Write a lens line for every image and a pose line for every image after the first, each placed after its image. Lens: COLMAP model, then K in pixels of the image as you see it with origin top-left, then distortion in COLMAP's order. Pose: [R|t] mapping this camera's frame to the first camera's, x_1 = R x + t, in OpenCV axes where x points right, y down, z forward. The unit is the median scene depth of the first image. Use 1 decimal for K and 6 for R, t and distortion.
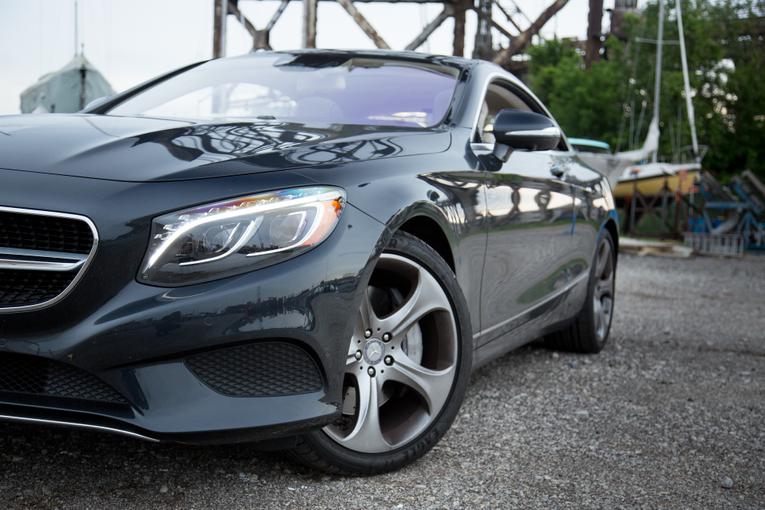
lens RADIAL K [[1097.5, 0, 380.8], [0, 1097.5, 265.7], [0, 0, 1]] dist [0.154537, 0.000773]
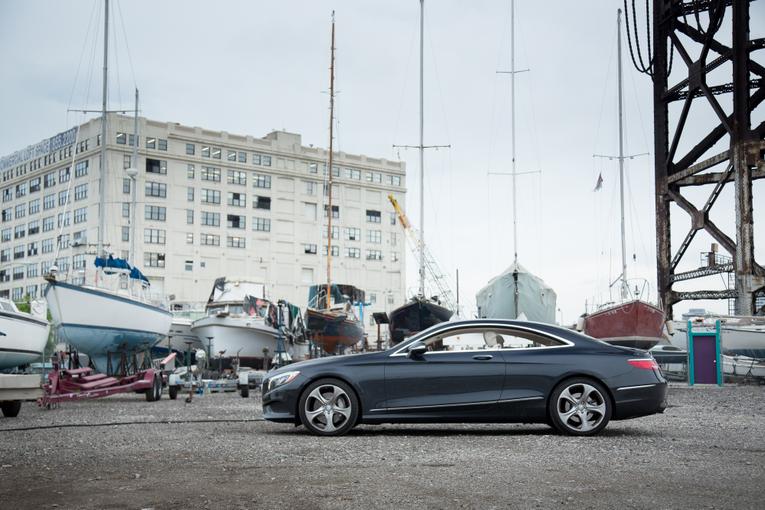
lens RADIAL K [[1109.2, 0, 355.2], [0, 1109.2, 255.4], [0, 0, 1]] dist [0.144358, 0.037461]
pose [[0.890009, -0.090322, -0.446908, 0.085985], [0.016842, 0.986026, -0.165740, 0.008634], [0.455633, 0.139983, 0.879092, -0.131947]]
